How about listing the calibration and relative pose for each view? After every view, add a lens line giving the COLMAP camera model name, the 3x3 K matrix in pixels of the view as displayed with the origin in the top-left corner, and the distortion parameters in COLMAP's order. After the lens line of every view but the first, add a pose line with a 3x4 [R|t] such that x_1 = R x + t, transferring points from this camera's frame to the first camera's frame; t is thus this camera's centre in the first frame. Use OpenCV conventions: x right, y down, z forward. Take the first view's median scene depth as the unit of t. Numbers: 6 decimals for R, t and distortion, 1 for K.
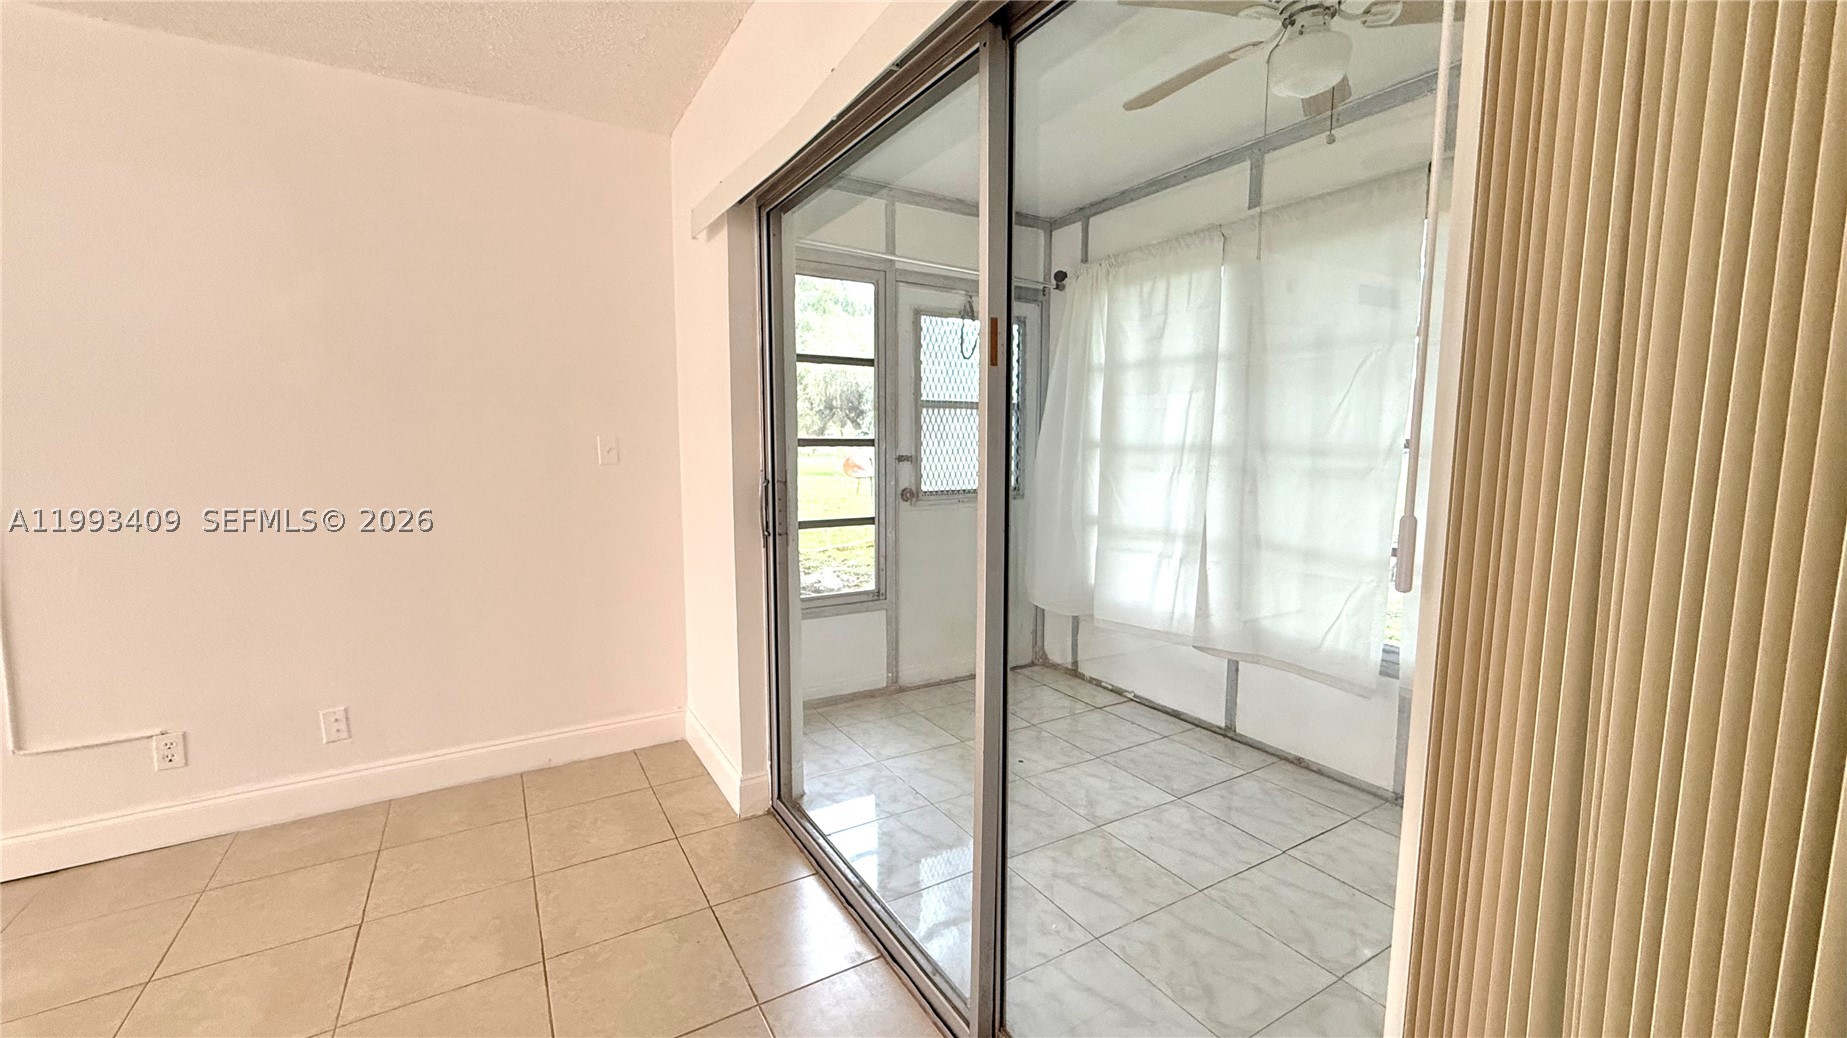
lens RADIAL K [[746.3, 0, 930.3], [0, 746.3, 521.6], [0, 0, 1]] dist [-0.003249, -0.000316]
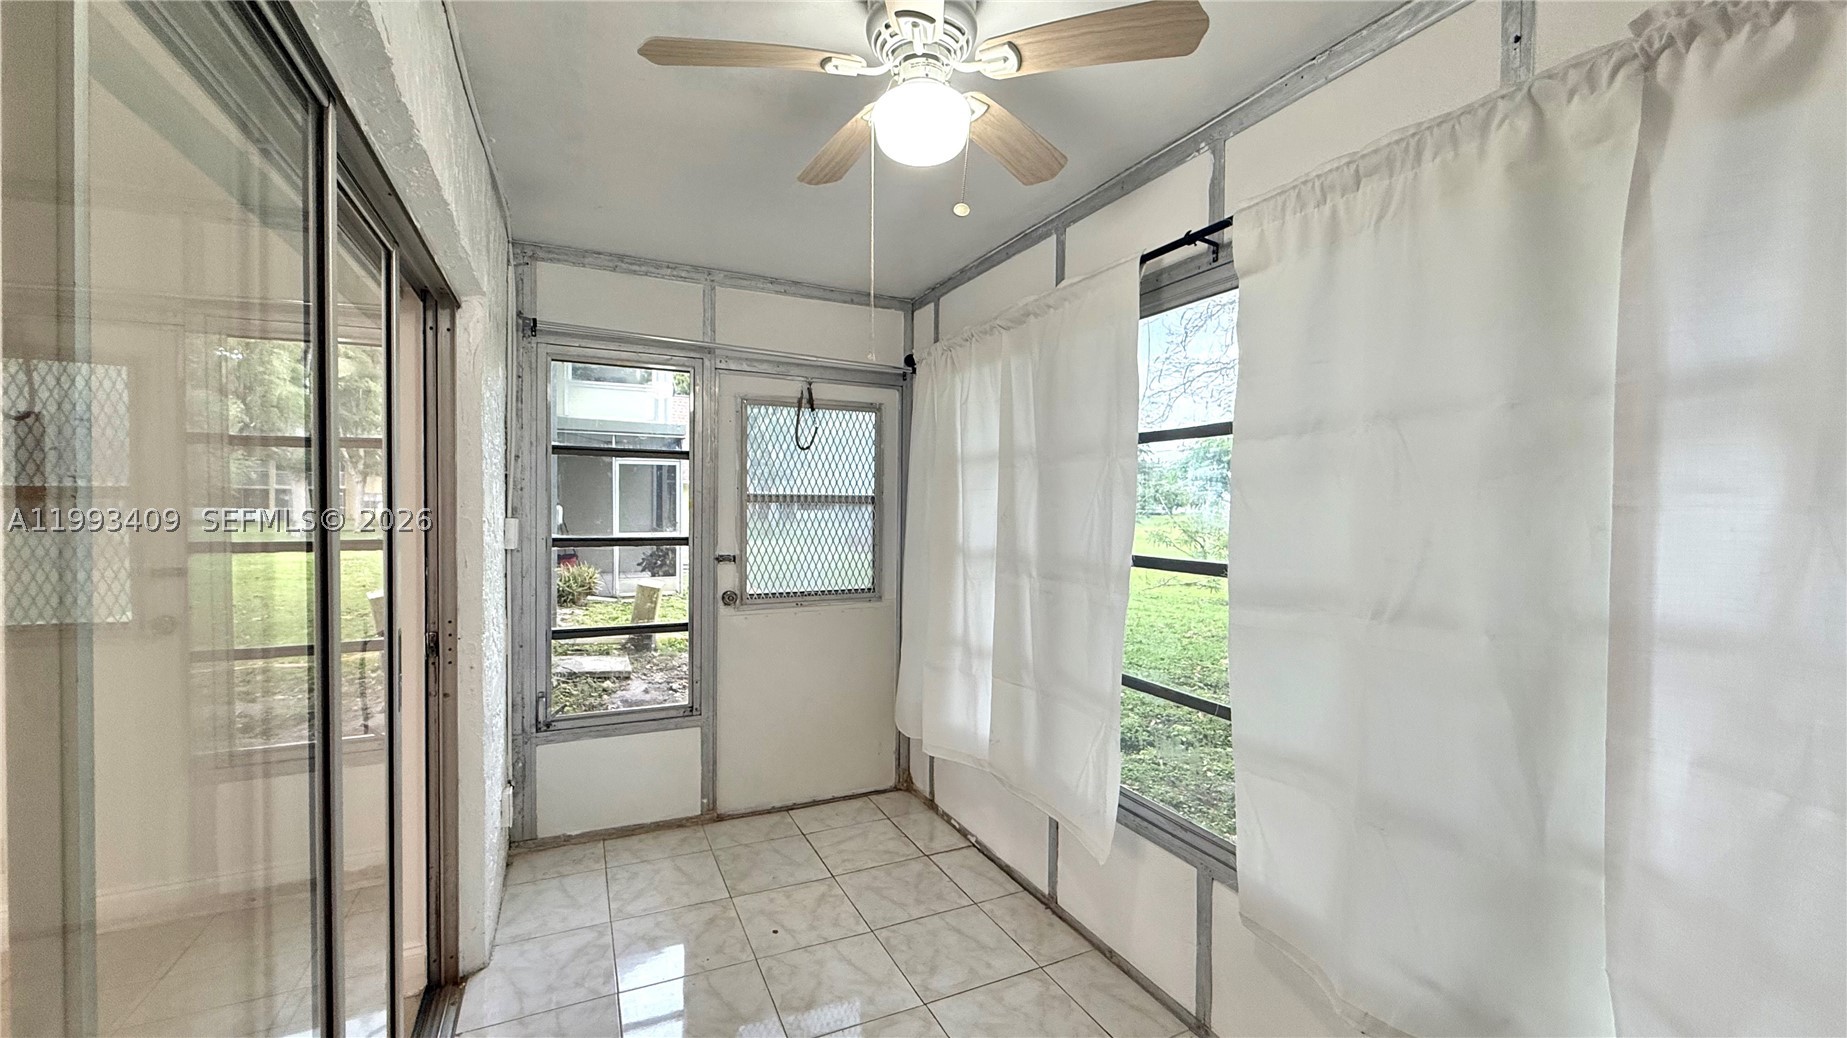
lens RADIAL K [[746.3, 0, 921.6], [0, 746.3, 517.7], [0, 0, 1]] dist [-0.003249, -0.000316]
pose [[0.994605, 0.006765, -0.103516, 0.295887], [-0.016275, 0.995690, -0.091305, -0.054707], [0.102452, 0.092497, 0.990428, 0.114435]]
